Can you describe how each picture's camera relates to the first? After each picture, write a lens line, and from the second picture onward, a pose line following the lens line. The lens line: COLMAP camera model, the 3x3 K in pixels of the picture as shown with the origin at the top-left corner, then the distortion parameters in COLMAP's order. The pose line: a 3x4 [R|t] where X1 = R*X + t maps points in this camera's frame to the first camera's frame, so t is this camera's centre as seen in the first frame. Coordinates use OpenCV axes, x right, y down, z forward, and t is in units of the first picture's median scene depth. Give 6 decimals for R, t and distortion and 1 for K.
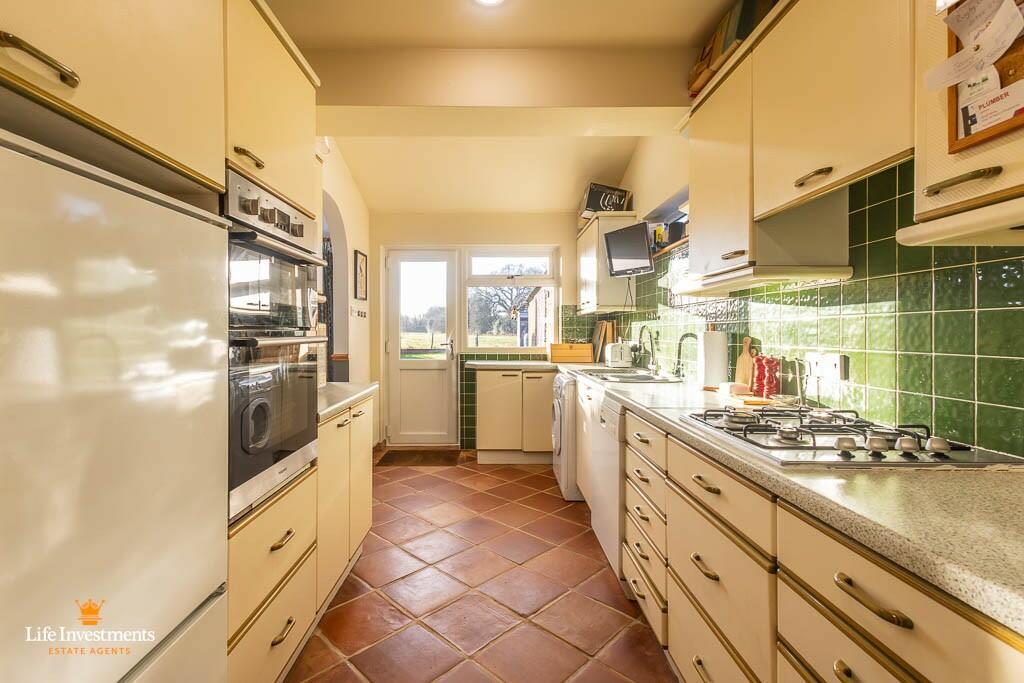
lens RADIAL K [[473.9, 0, 516.1], [0, 473.9, 343.5], [0, 0, 1]] dist [0.003044, -0.000563]
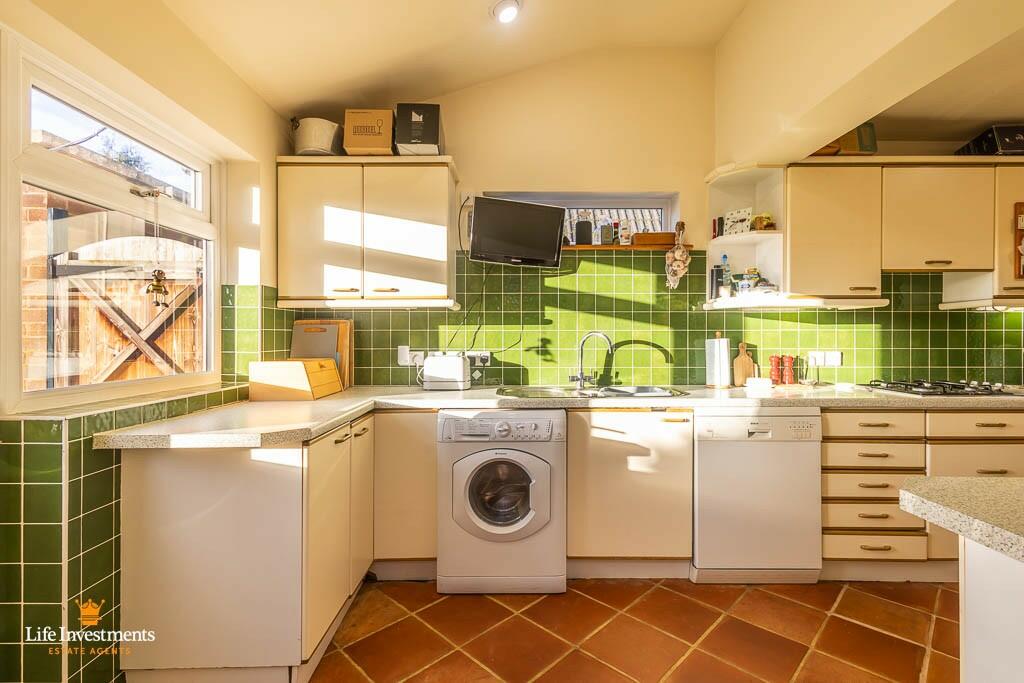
lens RADIAL K [[473.9, 0, 516.1], [0, 473.9, 343.5], [0, 0, 1]] dist [0.003044, -0.000563]
pose [[0.039851, 0.000680, 0.999205, -1.158668], [0.025236, 0.999680, -0.001687, -0.034814], [-0.998887, 0.025283, 0.039821, 2.145793]]
